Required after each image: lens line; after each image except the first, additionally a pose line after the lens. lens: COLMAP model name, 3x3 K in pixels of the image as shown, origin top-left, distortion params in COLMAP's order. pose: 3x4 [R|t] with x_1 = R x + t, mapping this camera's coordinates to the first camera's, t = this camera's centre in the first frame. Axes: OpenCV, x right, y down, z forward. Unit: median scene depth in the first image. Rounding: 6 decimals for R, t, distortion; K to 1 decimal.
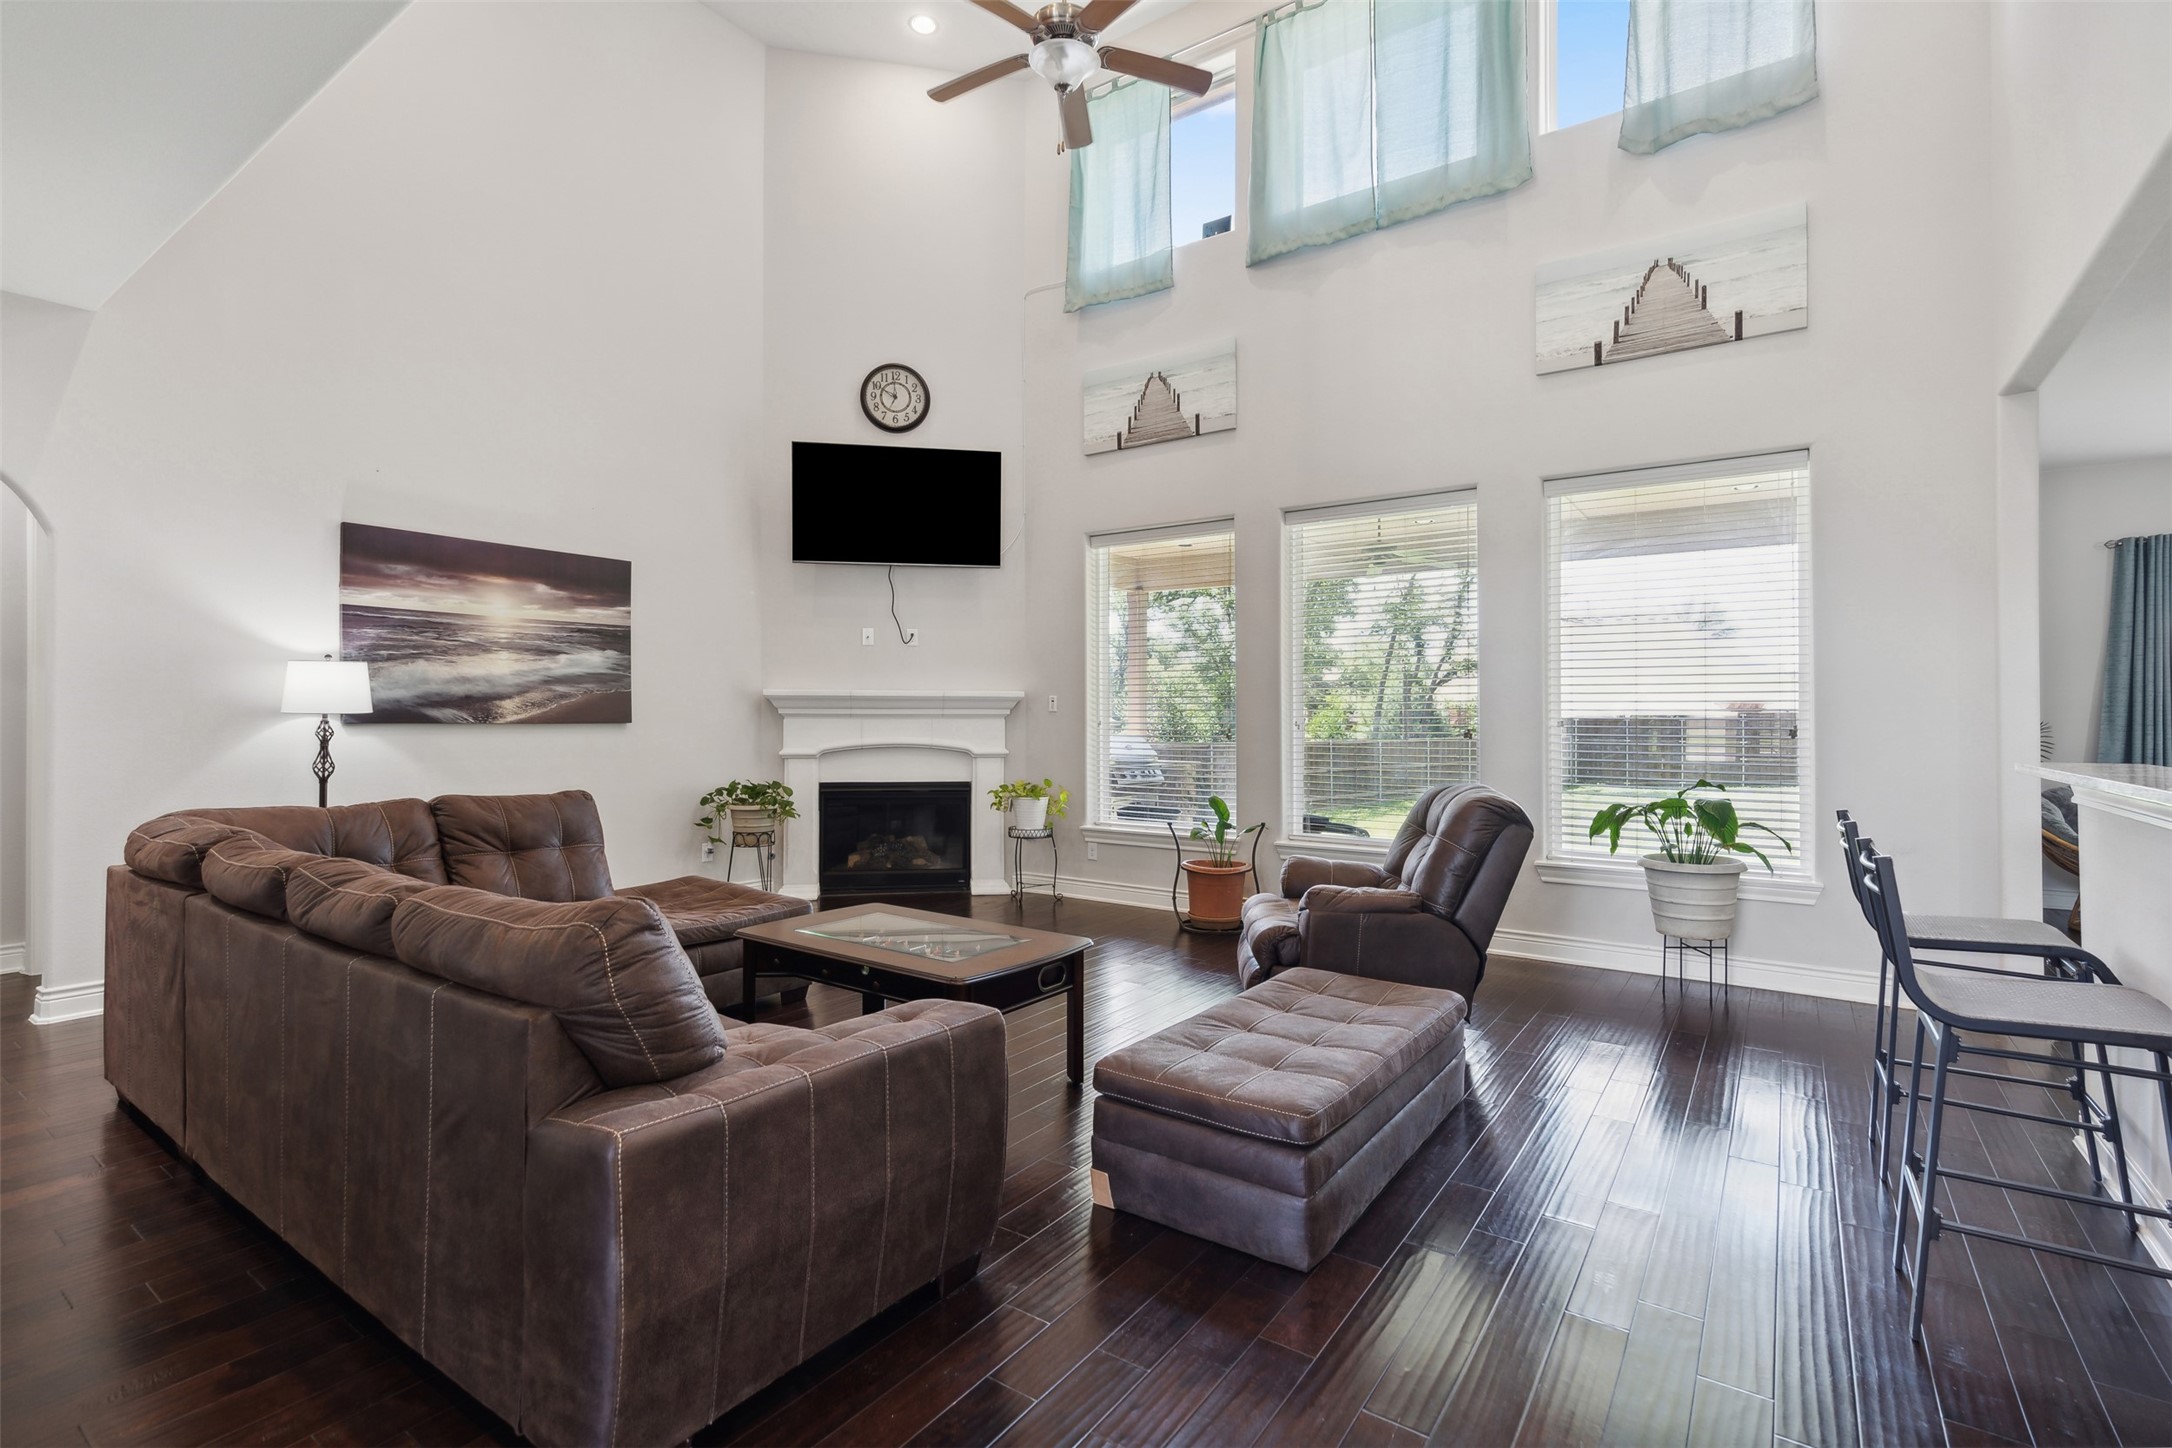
lens RADIAL K [[1012.4, 0, 1083.2], [0, 1012.4, 716.0], [0, 0, 1]] dist [-0.010526, 0.000350]
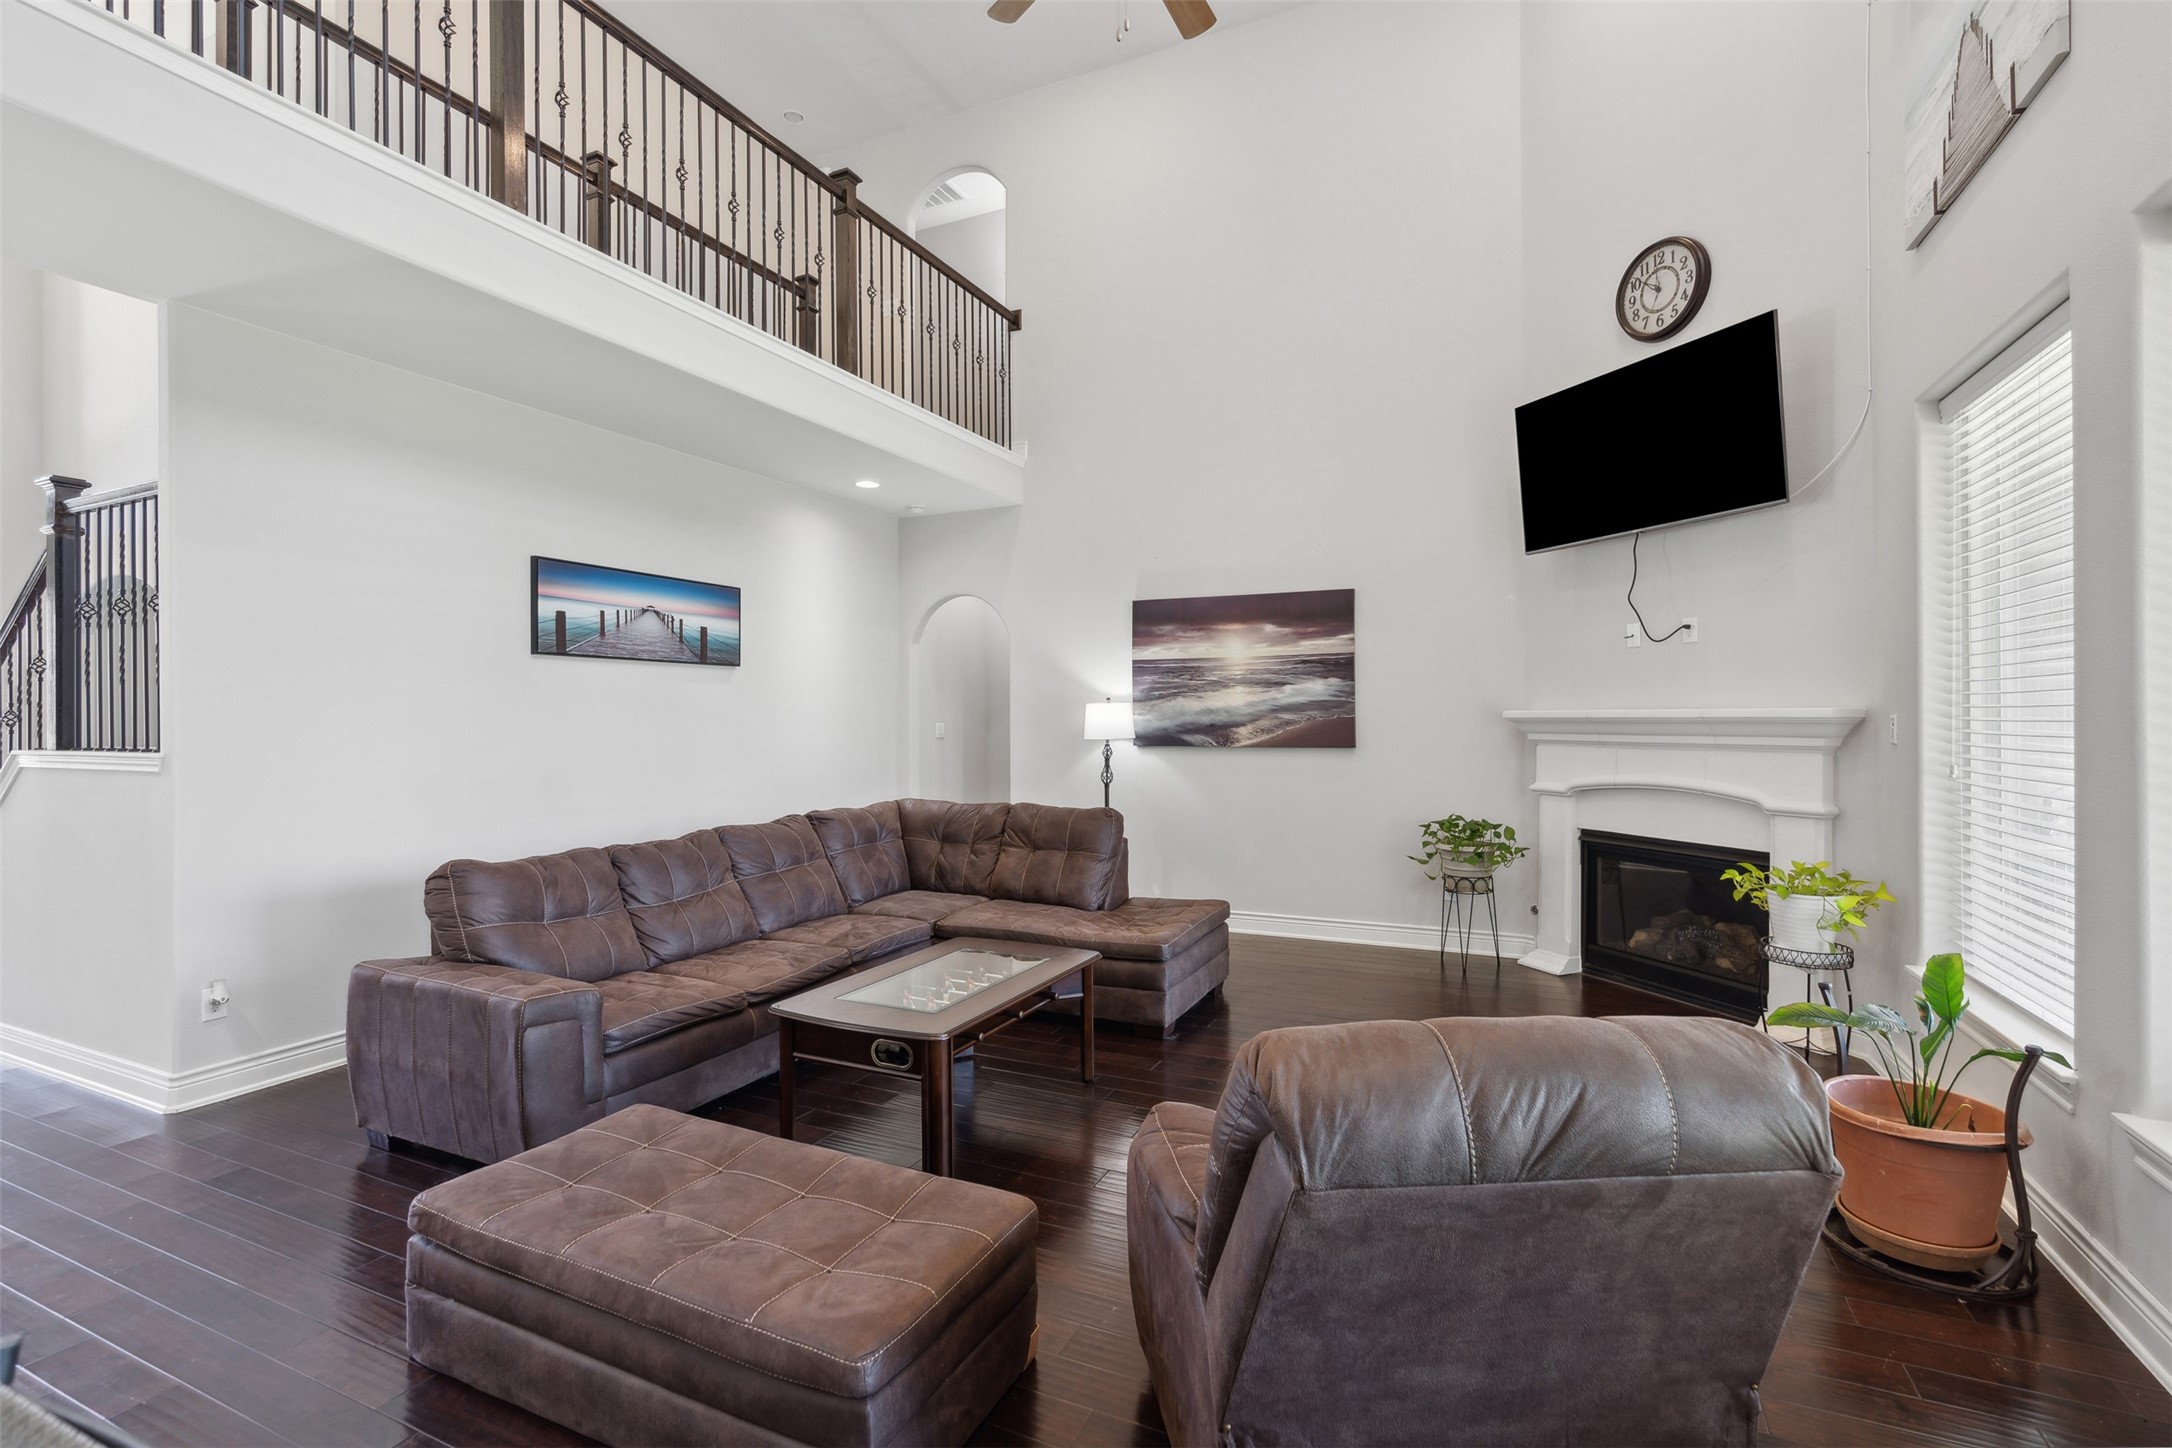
lens RADIAL K [[1012.4, 0, 1102.0], [0, 1012.4, 725.9], [0, 0, 1]] dist [-0.010526, 0.000350]
pose [[0.161493, 0.002156, -0.986872, 0.542759], [0.004777, 0.999984, 0.002966, -0.020723], [0.986862, -0.005193, 0.161480, 0.621424]]
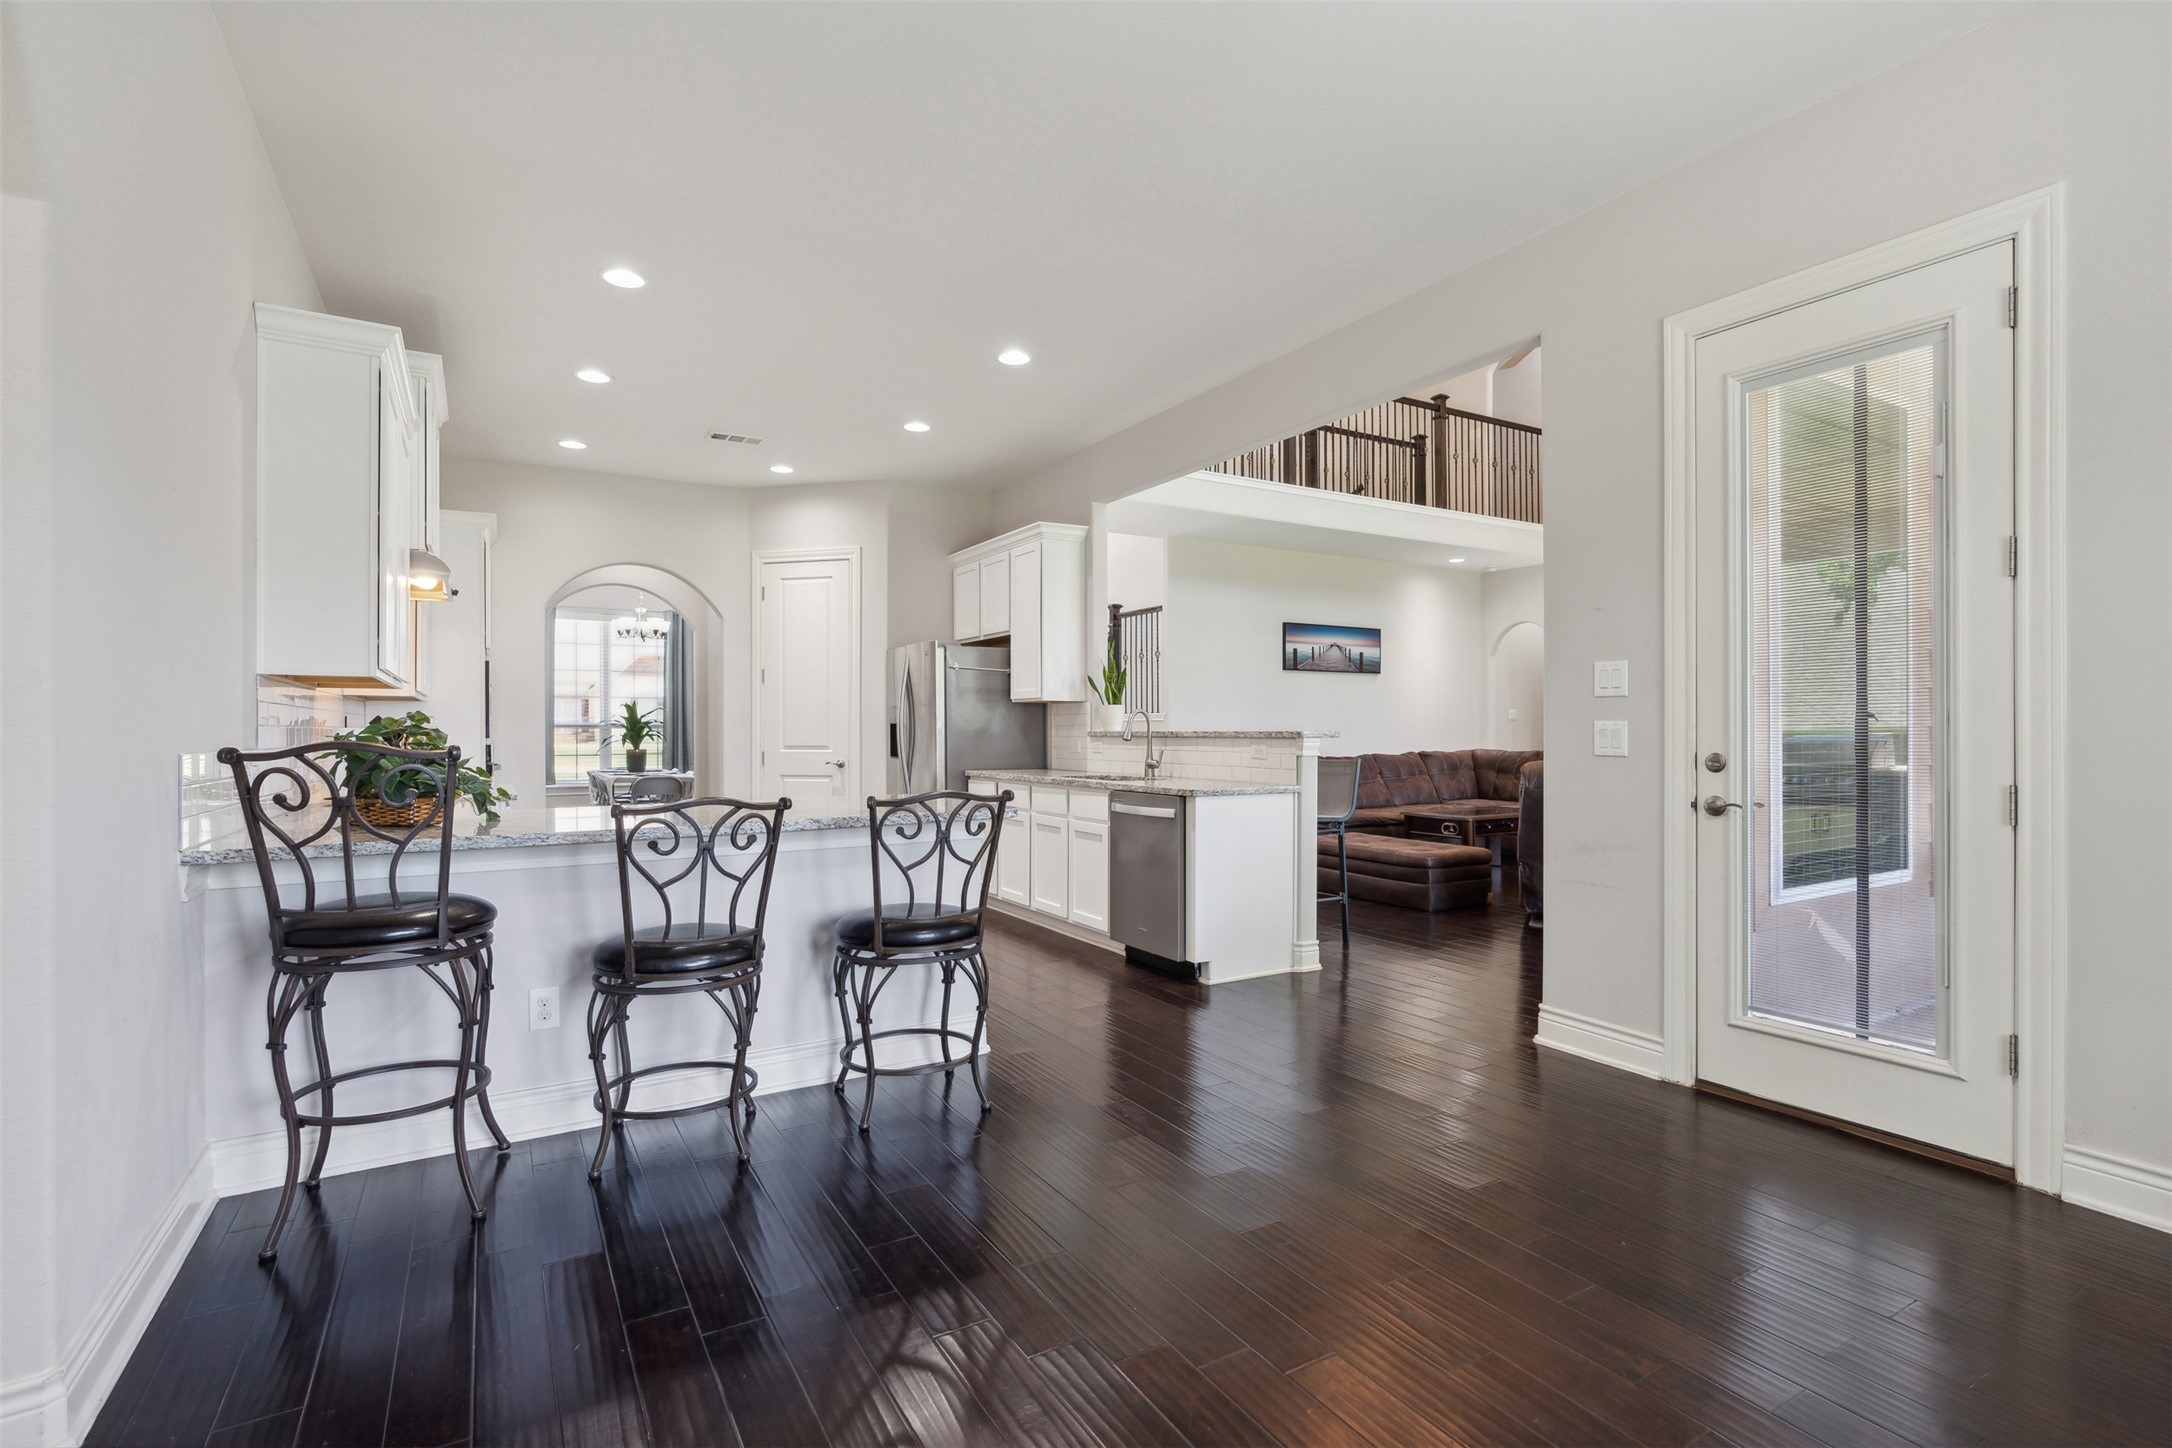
lens RADIAL K [[1023.8, 0, 1091.5], [0, 1023.8, 715.5], [0, 0, 1]] dist [-0.001209, 0.001193]
pose [[-0.423896, -0.018076, -0.905530, 1.320601], [-0.001025, 0.999810, -0.019478, 0.029058], [0.905710, -0.007328, -0.423834, 0.728066]]
